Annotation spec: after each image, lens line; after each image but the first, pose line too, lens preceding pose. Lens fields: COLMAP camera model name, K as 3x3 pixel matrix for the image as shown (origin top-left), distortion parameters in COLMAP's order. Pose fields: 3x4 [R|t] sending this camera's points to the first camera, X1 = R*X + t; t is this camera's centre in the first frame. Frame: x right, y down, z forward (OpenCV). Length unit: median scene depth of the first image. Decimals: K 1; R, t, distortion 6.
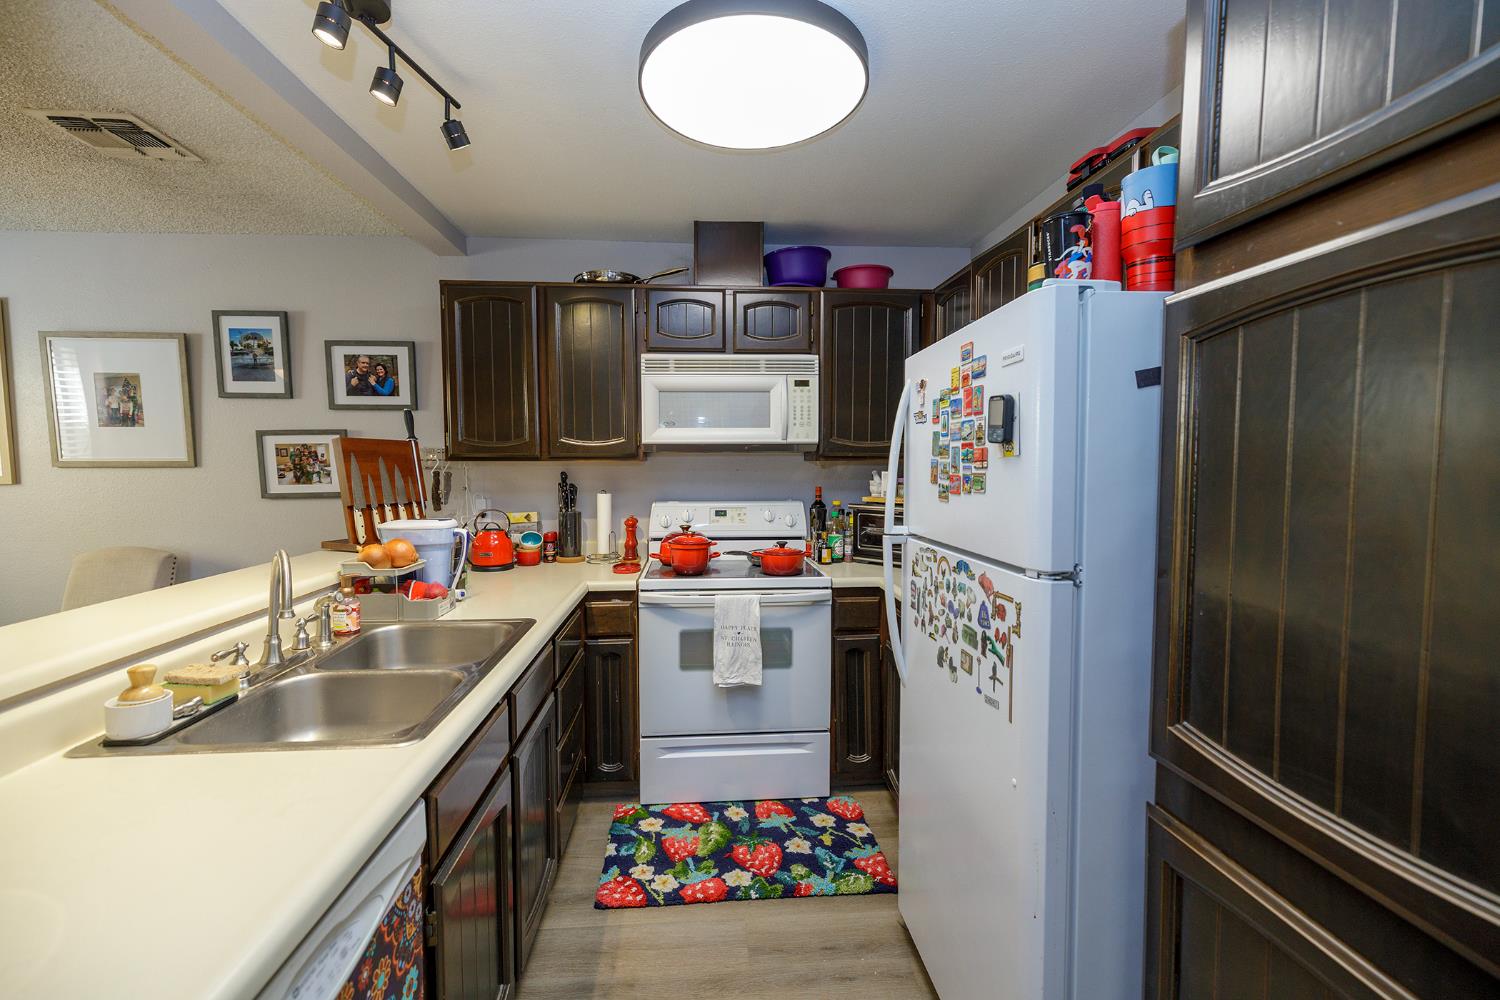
lens RADIAL K [[626.0, 0, 743.2], [0, 626.0, 499.8], [0, 0, 1]] dist [0.001131, -0.001023]
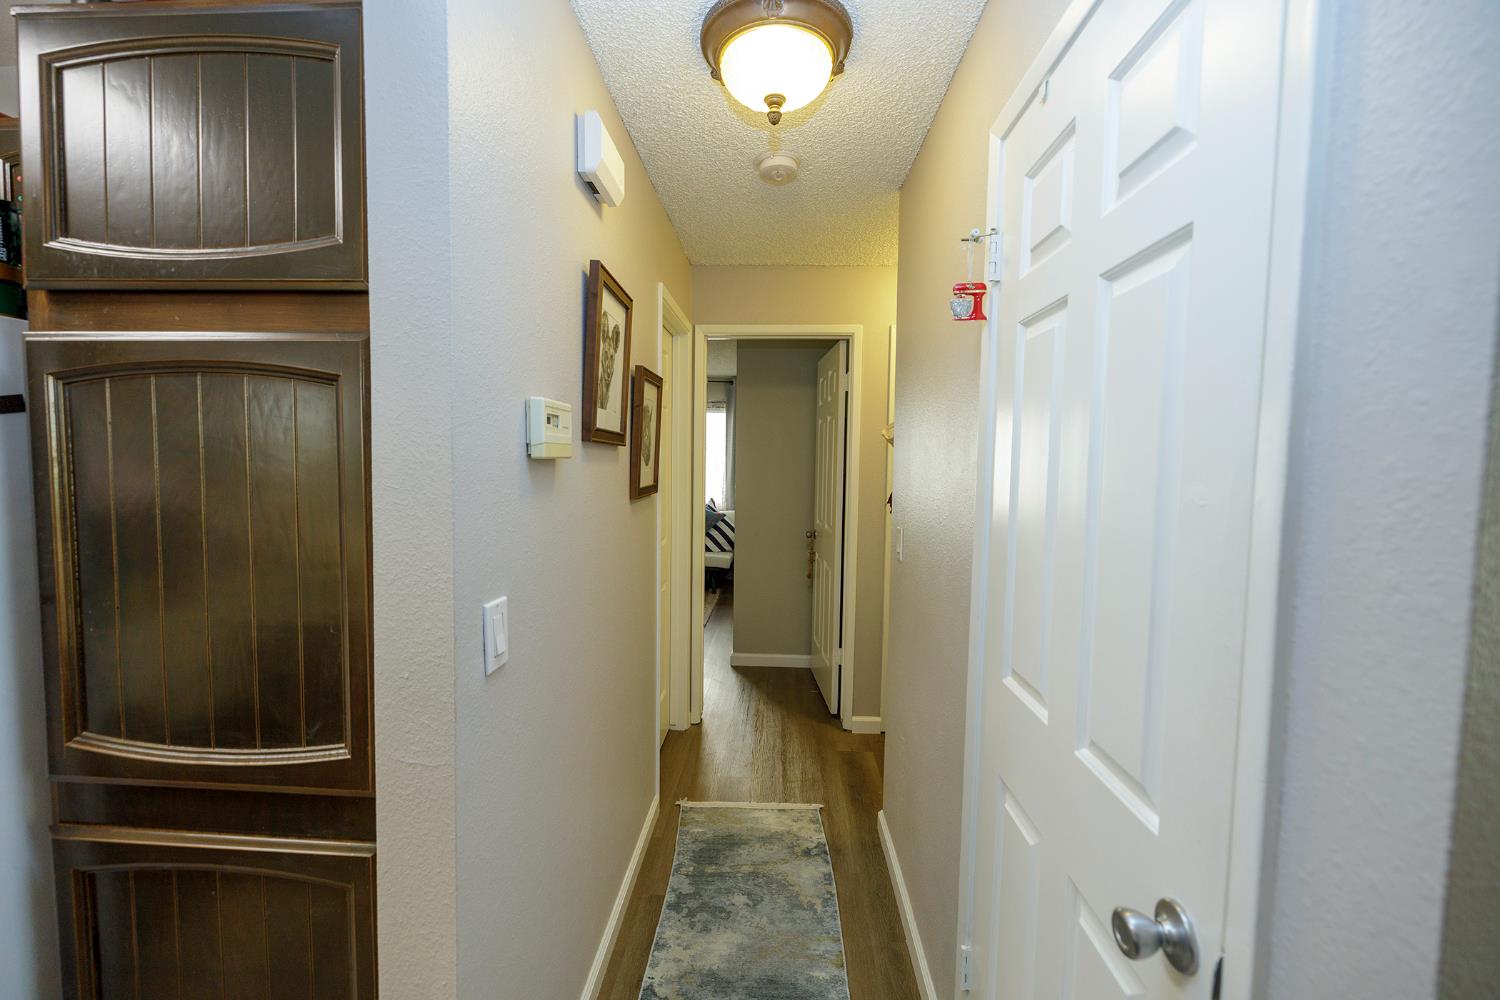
lens RADIAL K [[626.0, 0, 734.2], [0, 626.0, 498.1], [0, 0, 1]] dist [0.001131, -0.001023]
pose [[0.152779, -0.051114, 0.986938, -0.056850], [0.045161, 0.997979, 0.044695, -0.015838], [-0.987228, 0.037743, 0.154779, -0.097726]]
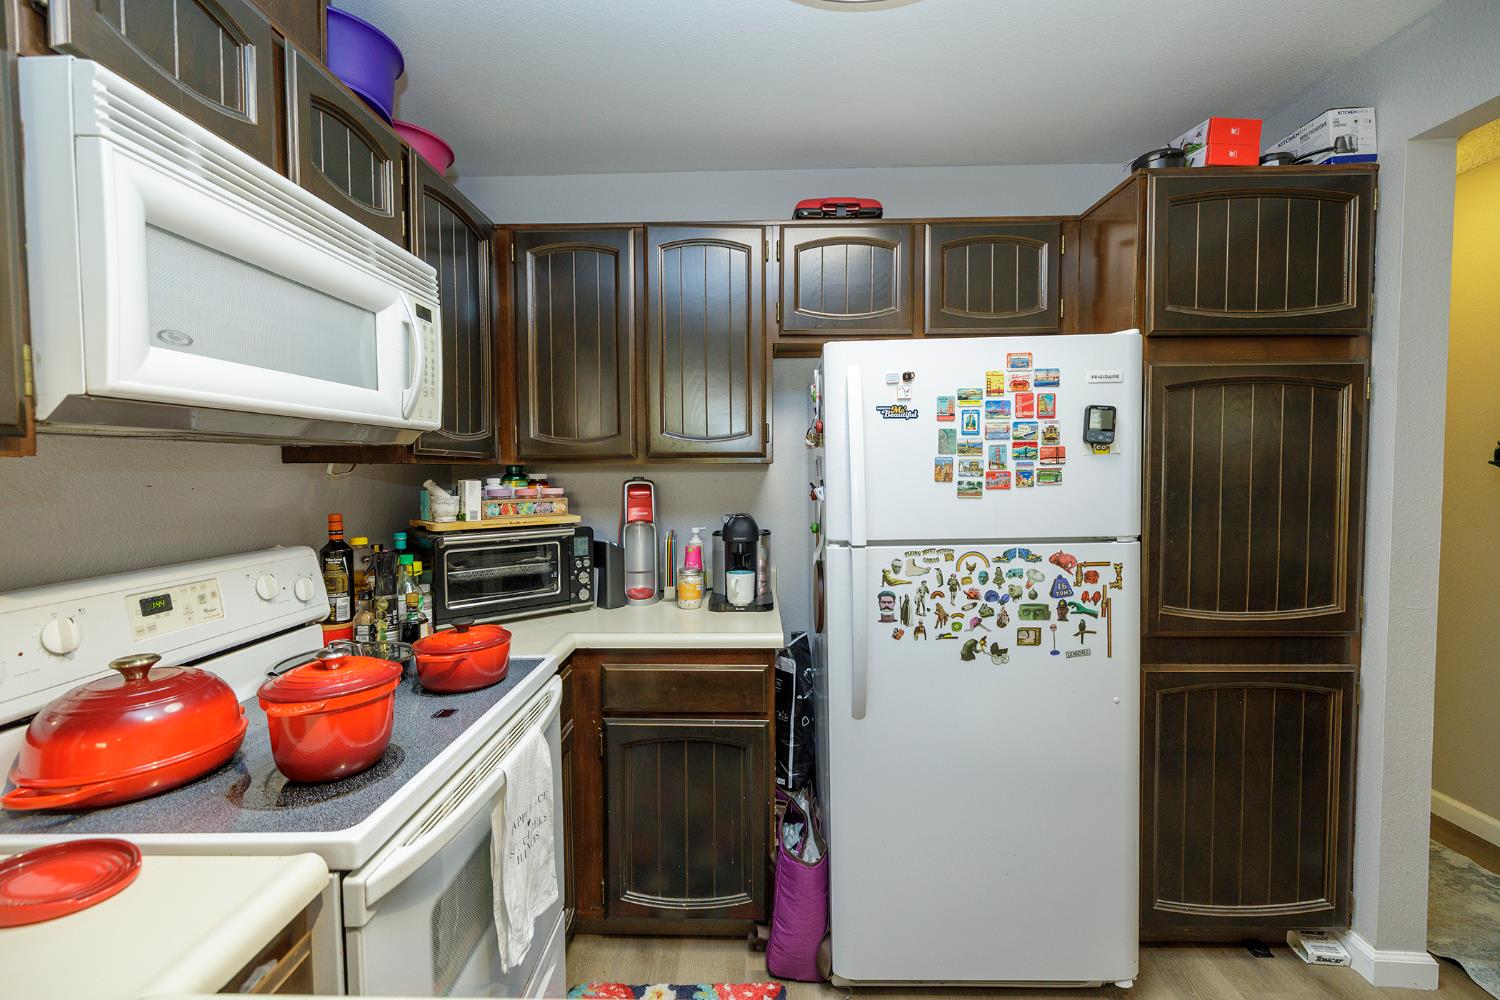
lens RADIAL K [[626.0, 0, 747.2], [0, 626.0, 500.1], [0, 0, 1]] dist [0.001131, -0.001023]
pose [[0.097045, -0.044275, 0.994295, -0.381983], [0.069690, 0.996860, 0.037587, -0.030314], [-0.992837, 0.065644, 0.099825, 0.655721]]
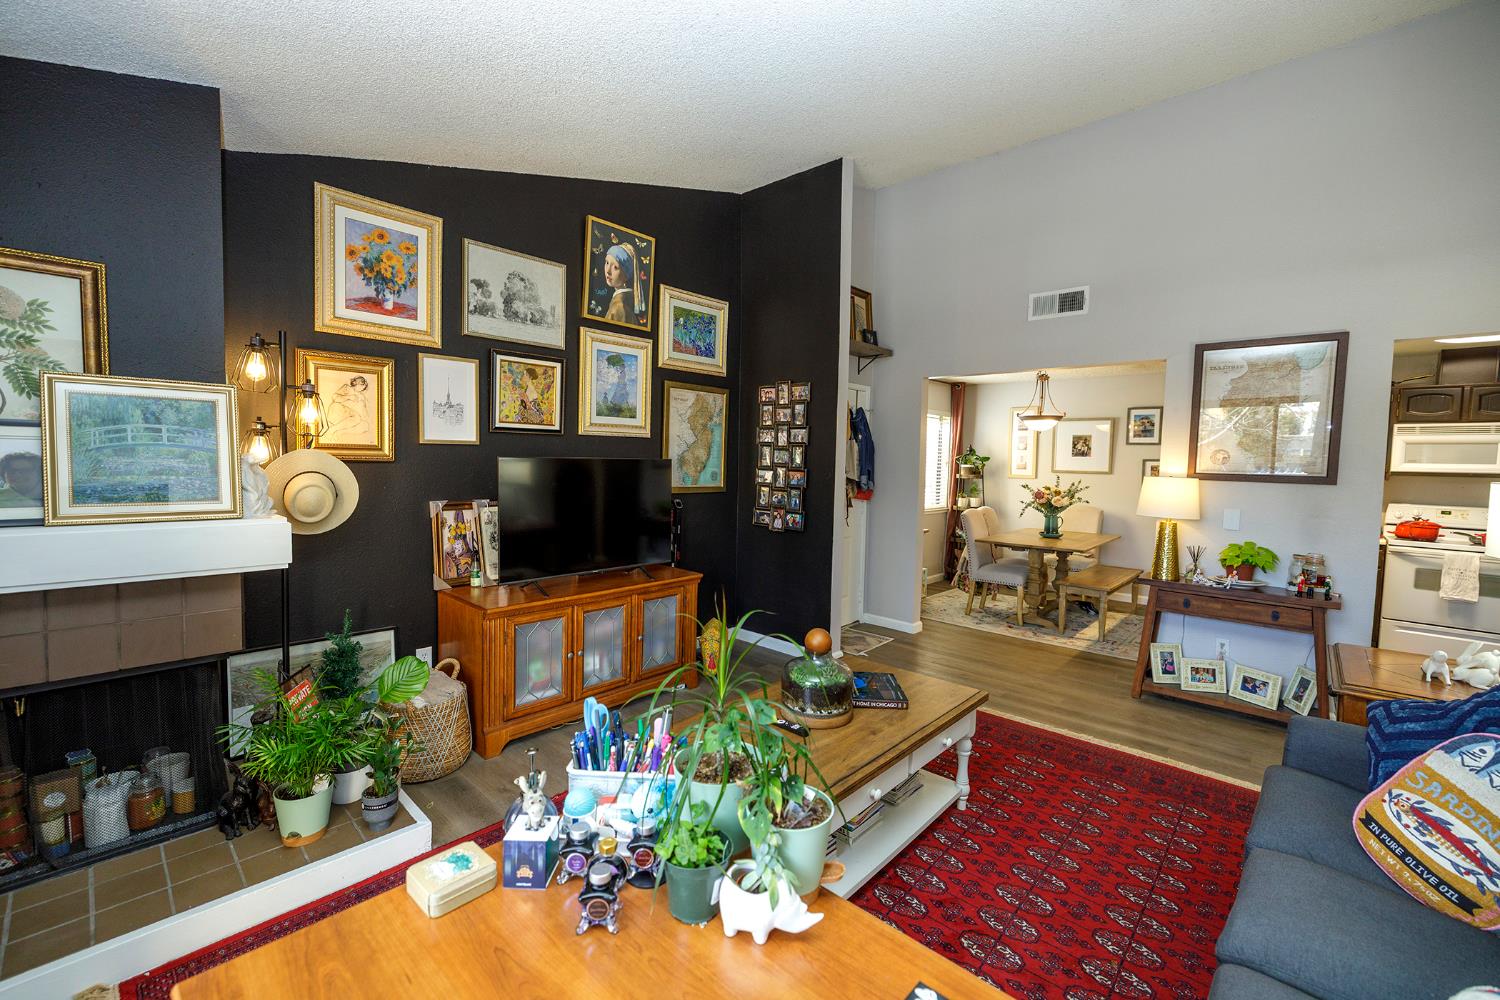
lens RADIAL K [[626.0, 0, 738.3], [0, 626.0, 491.2], [0, 0, 1]] dist [0.001131, -0.001023]
pose [[0.672966, 0.056252, -0.737532, -0.084078], [-0.068877, 0.997537, 0.013235, 0.077805], [0.736460, 0.041893, 0.675183, -1.643451]]
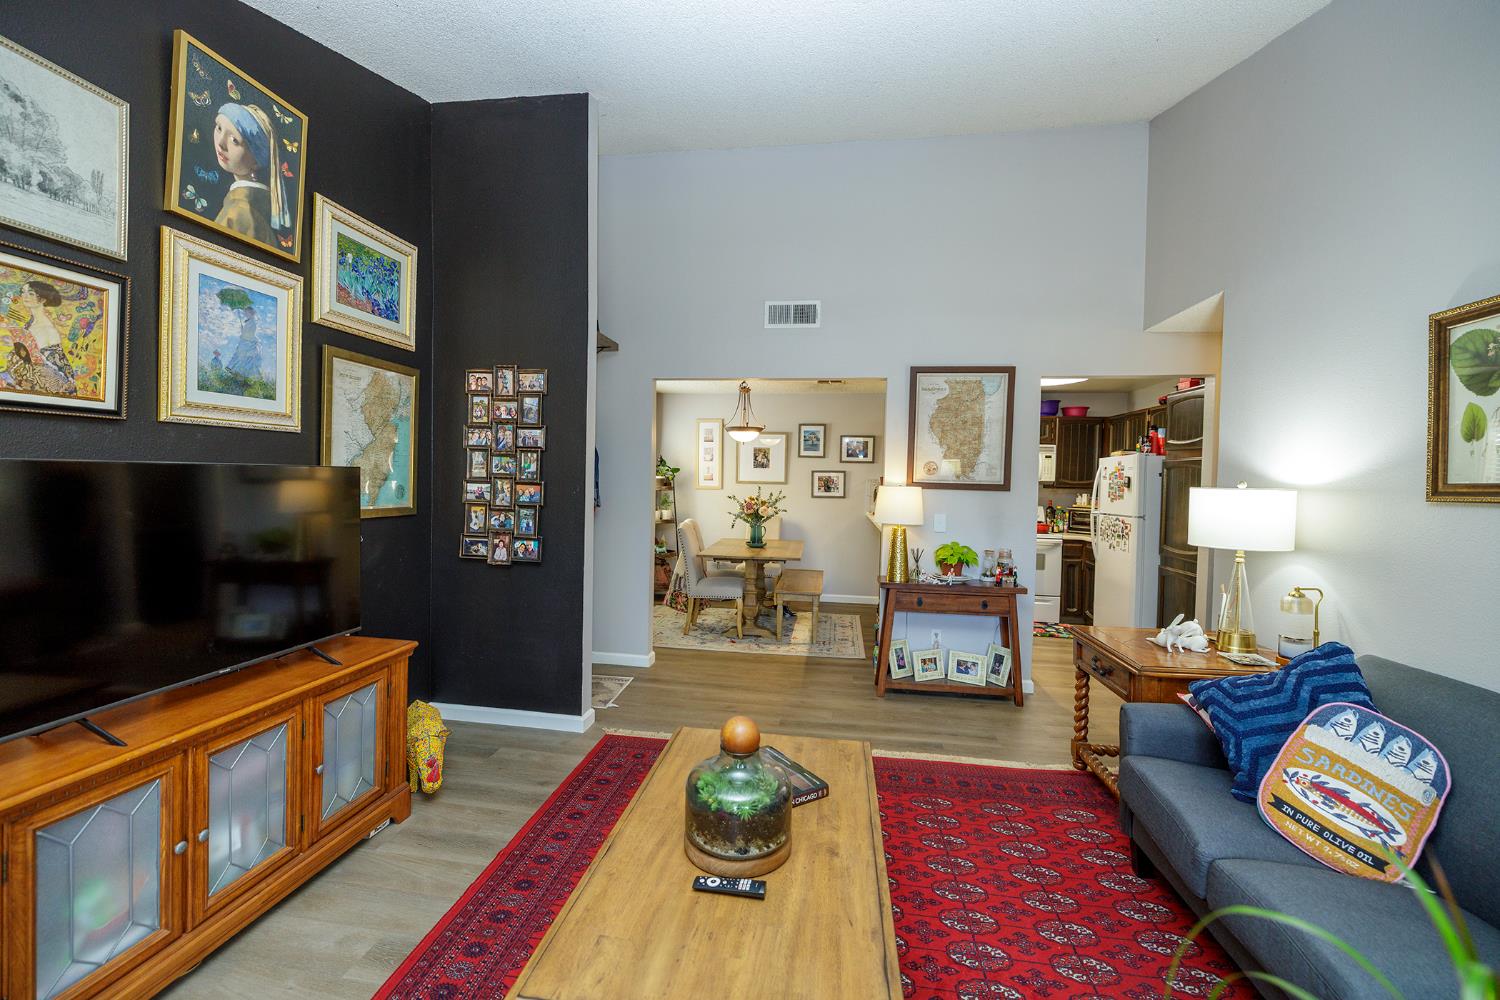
lens RADIAL K [[626.0, 0, 741.5], [0, 626.0, 491.7], [0, 0, 1]] dist [0.001131, -0.001023]
pose [[0.974020, 0.028331, -0.224682, -0.491669], [-0.037824, 0.998559, -0.038060, 0.083208], [0.223280, 0.045570, 0.973689, -1.551500]]
